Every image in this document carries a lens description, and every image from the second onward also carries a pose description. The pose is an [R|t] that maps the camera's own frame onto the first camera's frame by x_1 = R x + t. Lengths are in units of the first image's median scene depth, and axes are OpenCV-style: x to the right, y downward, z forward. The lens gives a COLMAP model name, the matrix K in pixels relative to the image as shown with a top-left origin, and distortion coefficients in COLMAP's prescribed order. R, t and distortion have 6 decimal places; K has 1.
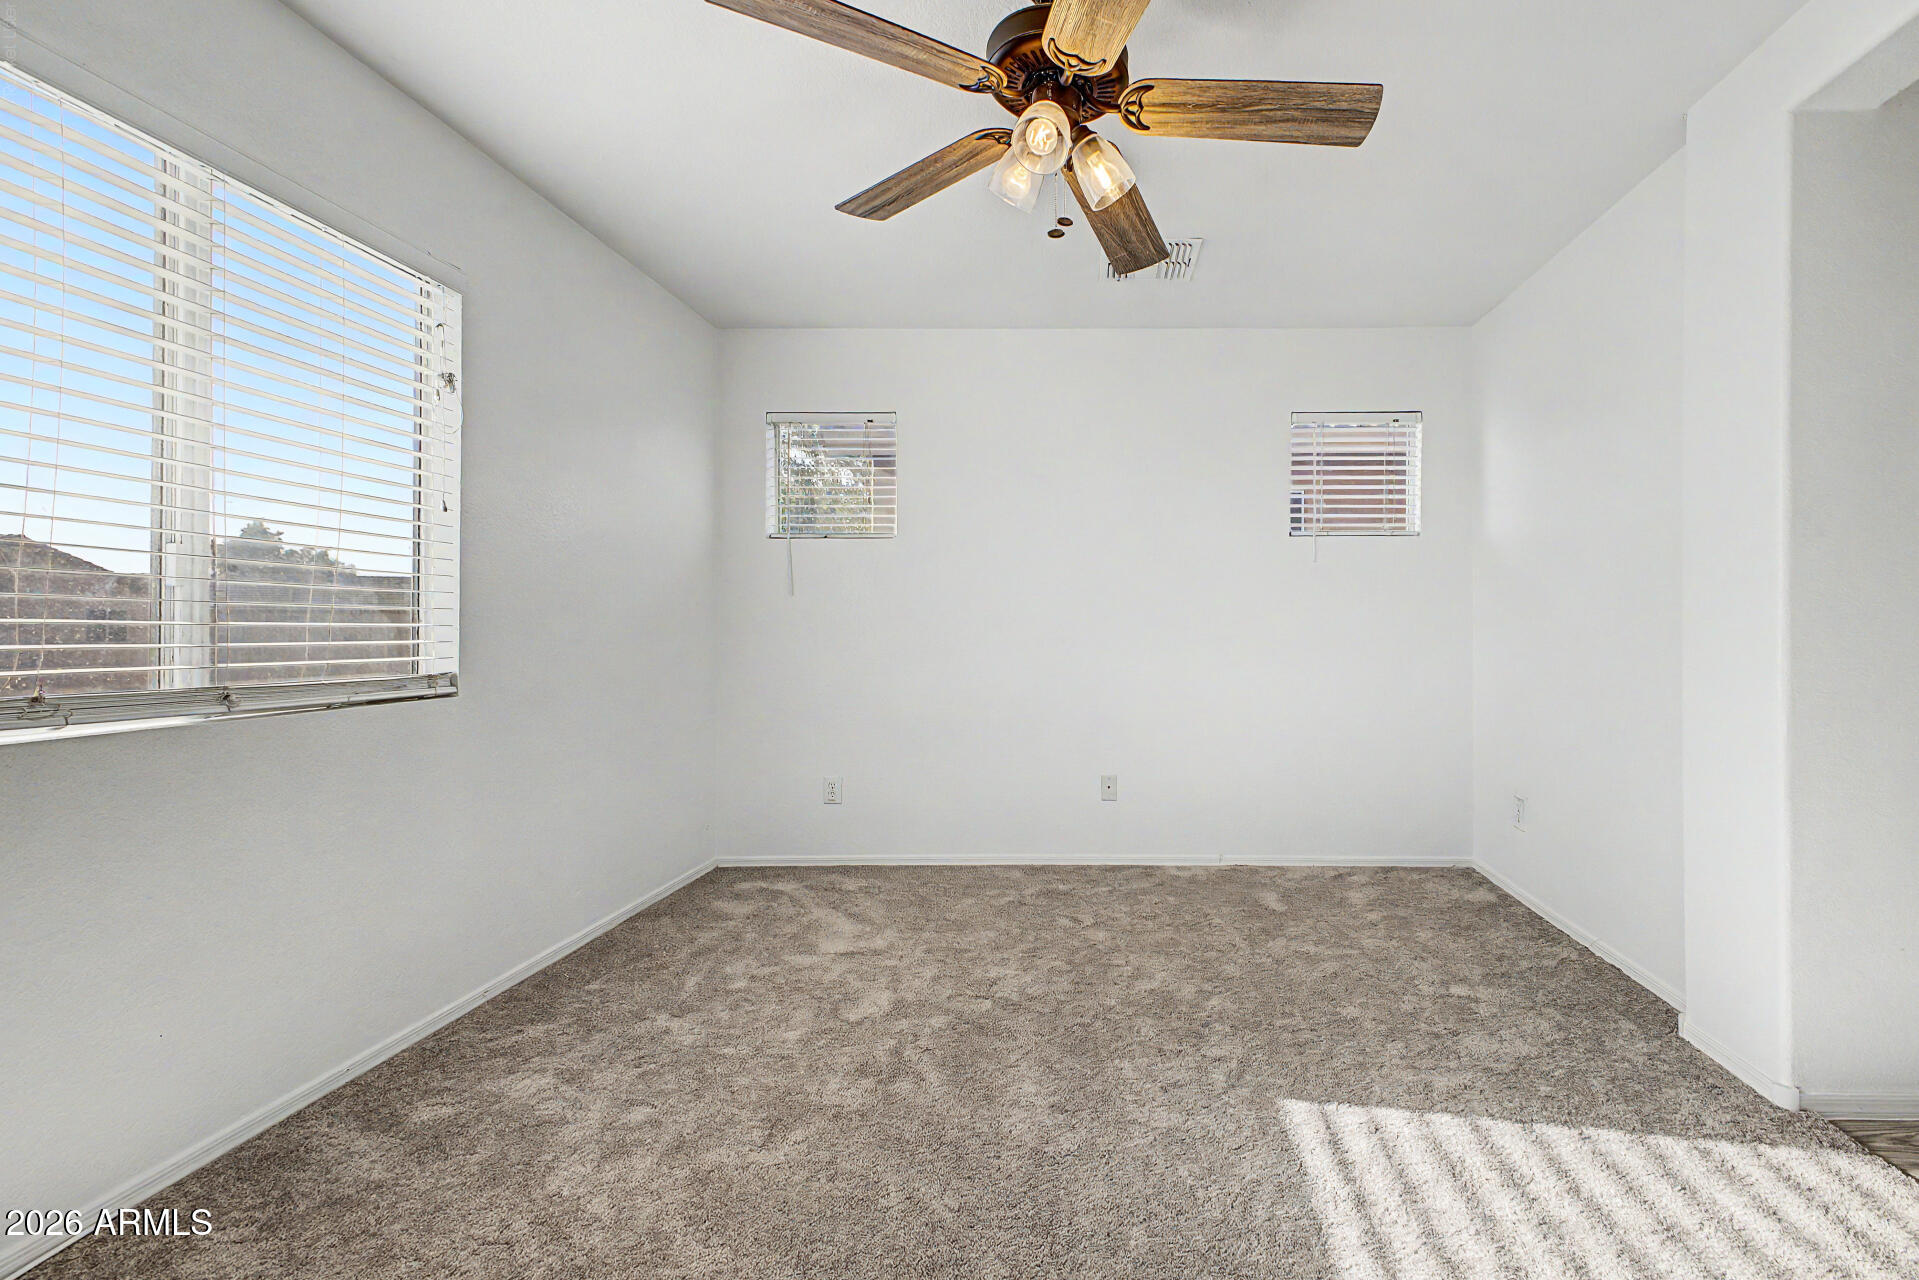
lens RADIAL K [[761.5, 0, 961.9], [0, 761.5, 634.3], [0, 0, 1]] dist [0.035915, -0.015013]
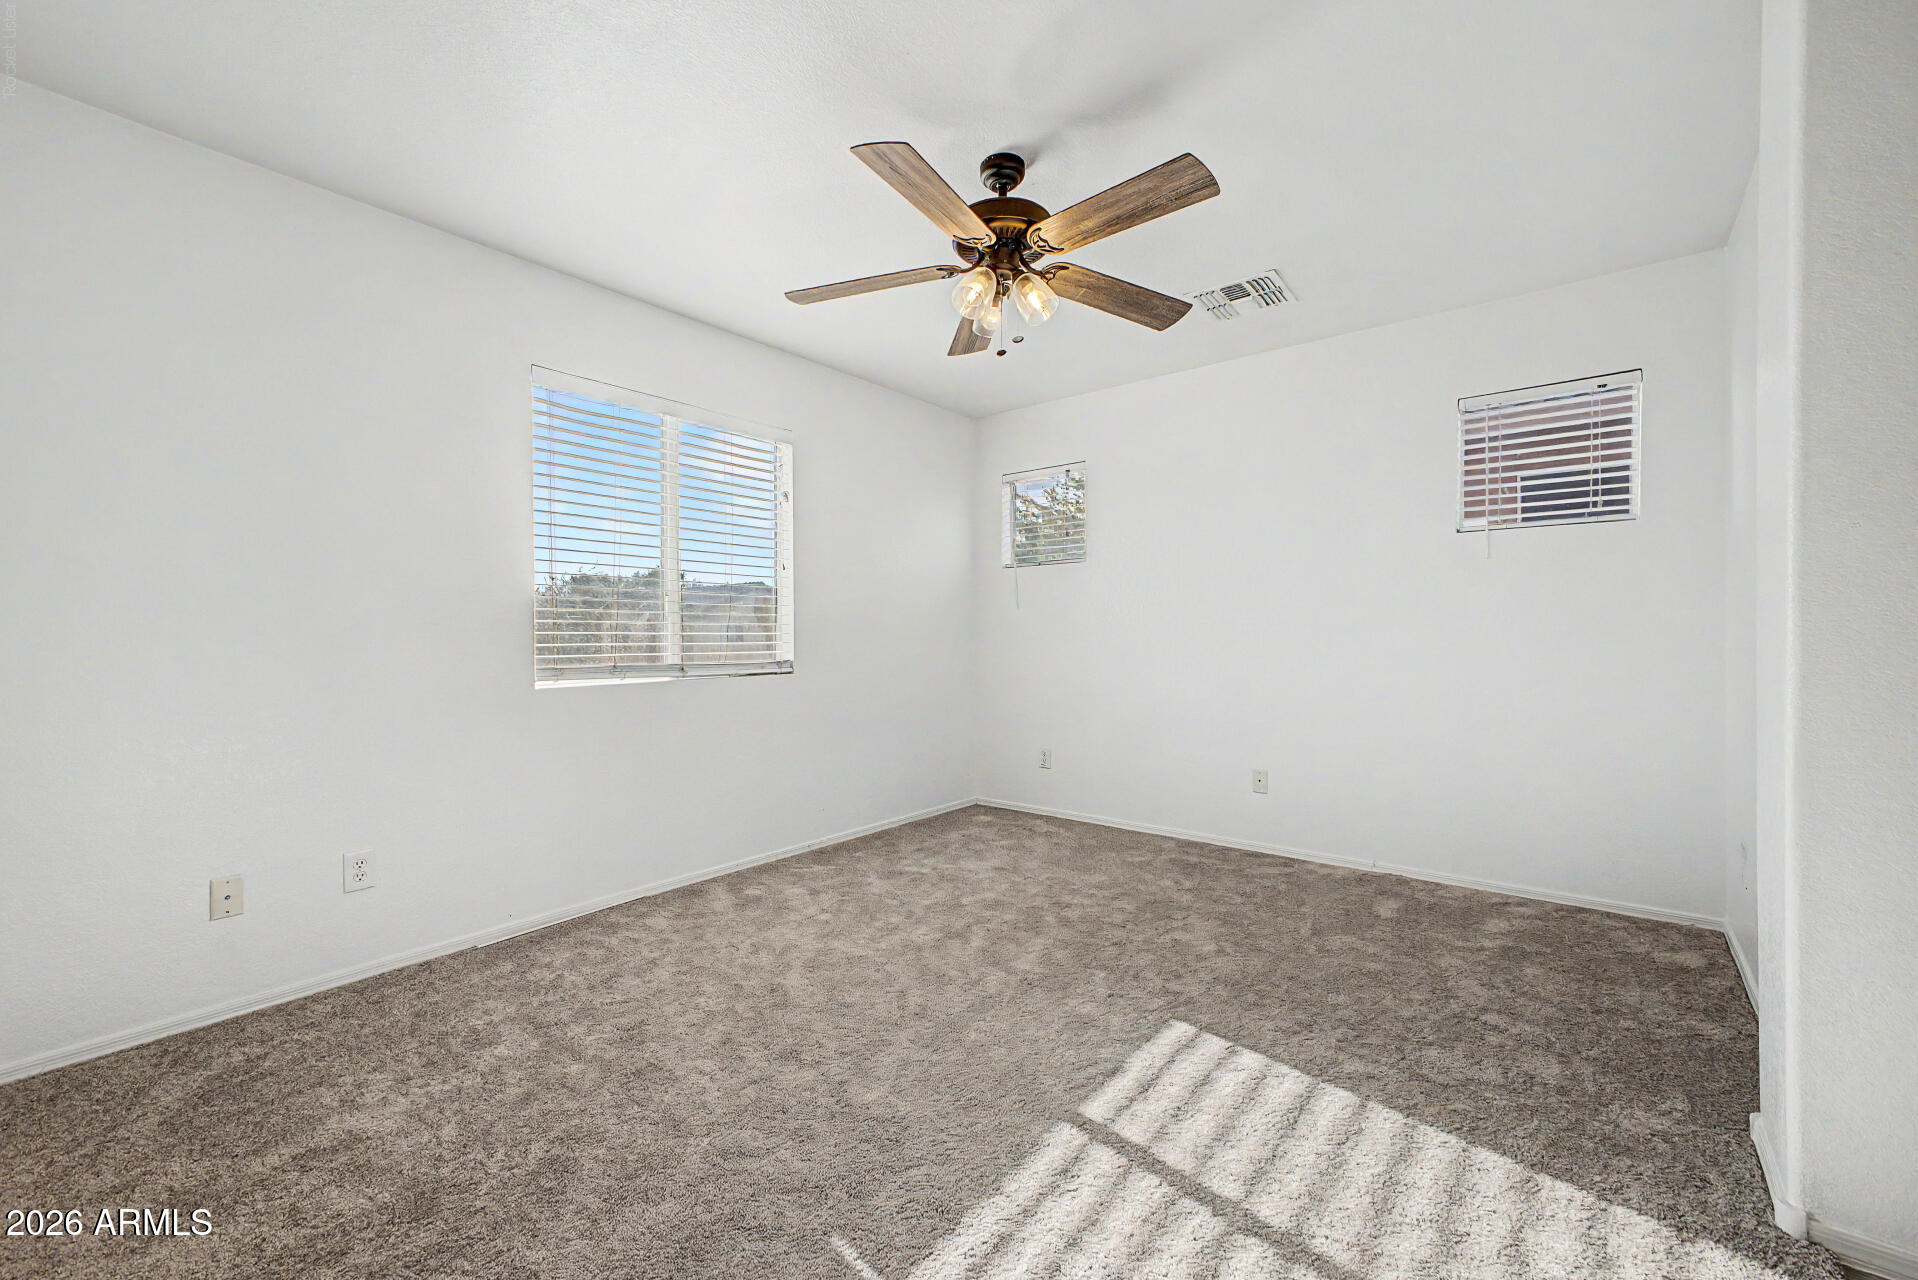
lens RADIAL K [[687.4, 0, 959.6], [0, 687.4, 646.5], [0, 0, 1]] dist [0.039786, -0.015014]
pose [[0.810485, 0.006123, -0.585727, 0.588228], [0.000141, 0.999943, 0.010648, 0.001116], [0.585759, -0.008712, 0.810438, -0.057875]]
